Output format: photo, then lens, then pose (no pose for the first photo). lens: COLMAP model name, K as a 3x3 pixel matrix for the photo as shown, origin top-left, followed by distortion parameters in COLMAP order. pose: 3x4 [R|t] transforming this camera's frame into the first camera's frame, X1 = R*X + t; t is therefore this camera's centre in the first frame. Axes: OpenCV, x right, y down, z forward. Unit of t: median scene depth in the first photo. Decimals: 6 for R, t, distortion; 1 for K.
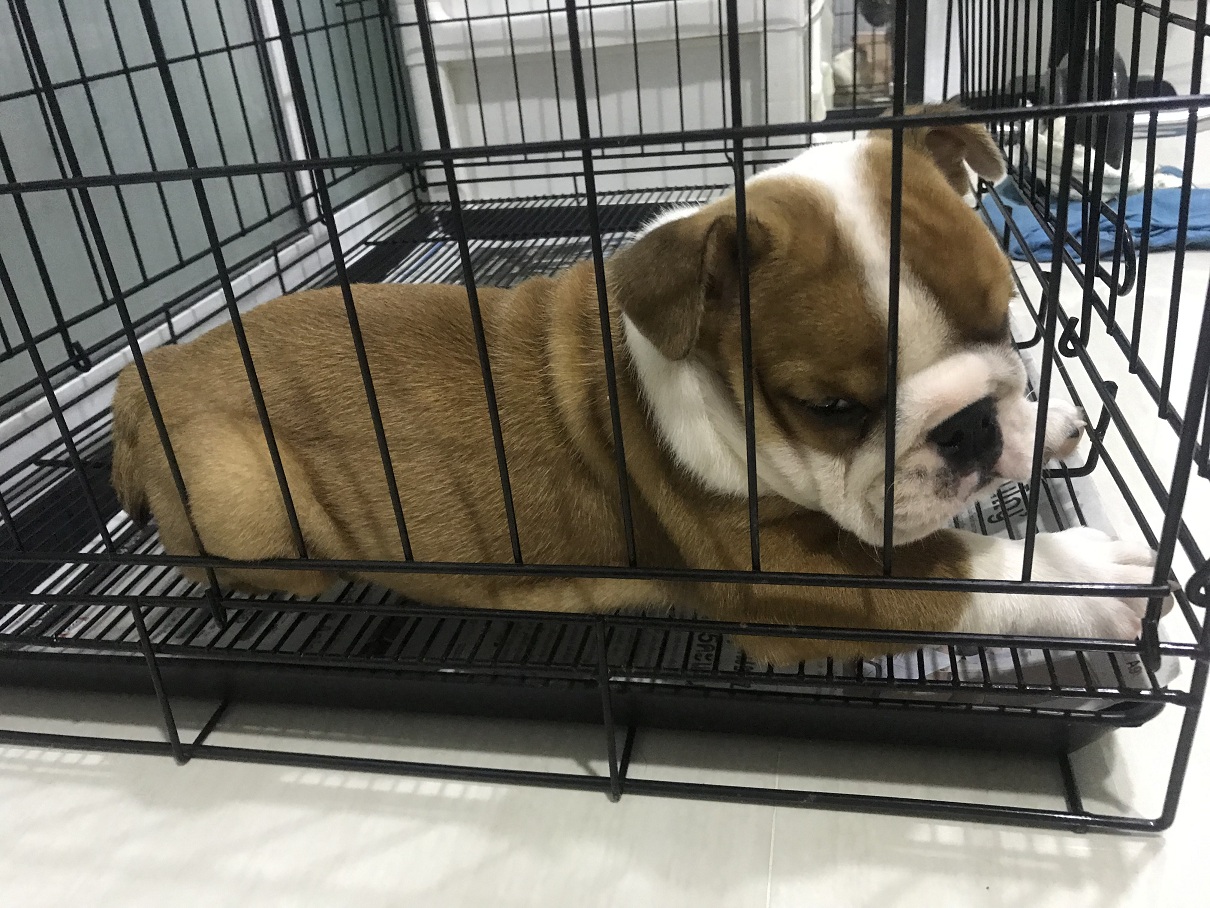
lens RADIAL K [[1003.2, 0, 605.0], [0, 1003.2, 454.0], [0, 0, 1]] dist [-0.003912, -0.003815]
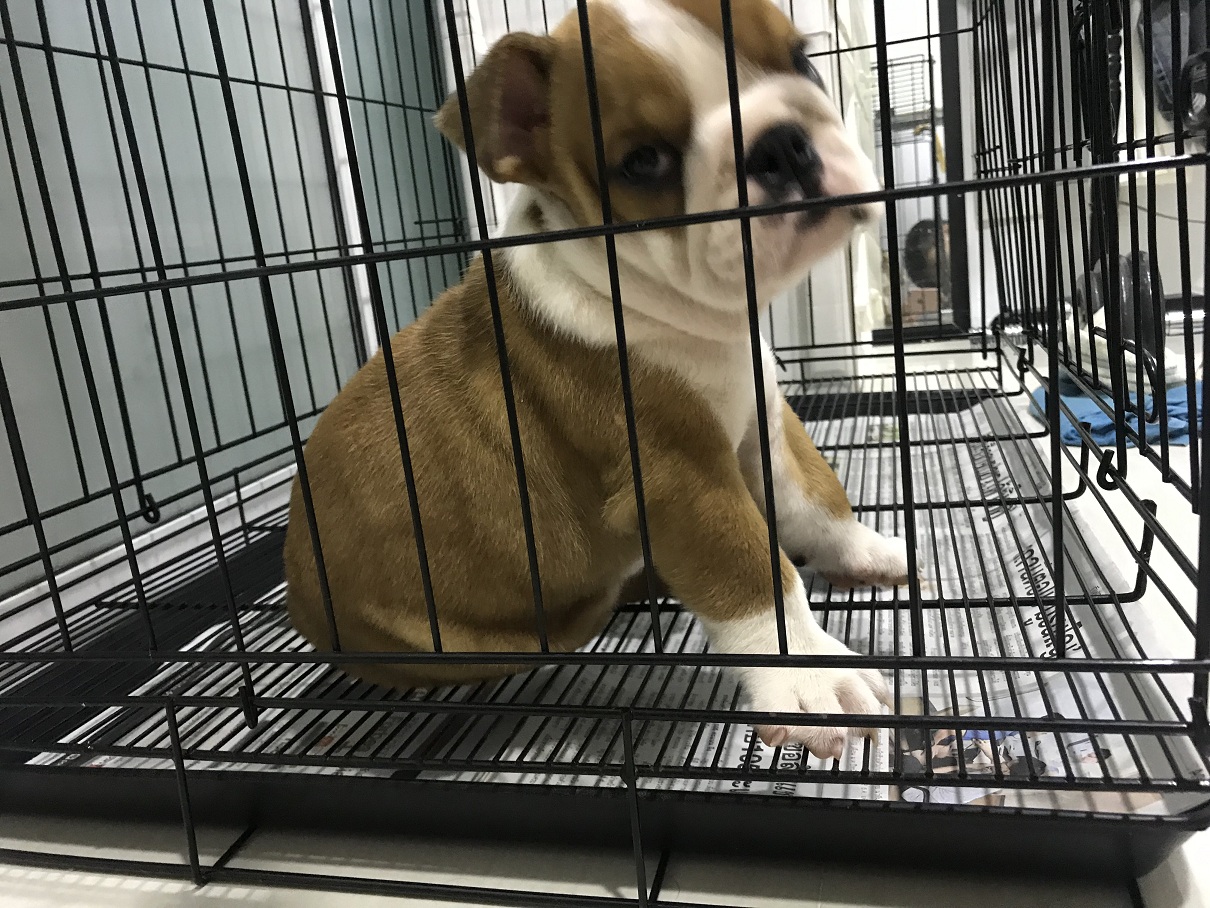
lens RADIAL K [[1005.8, 0, 605.0], [0, 1005.8, 454.0], [0, 0, 1]] dist [-0.006122, -0.014236]
pose [[0.997830, 0.000071, -0.065846, 0.028491], [-0.015623, 0.971700, -0.235699, 0.112843], [0.063966, 0.236216, 0.969593, -0.008765]]
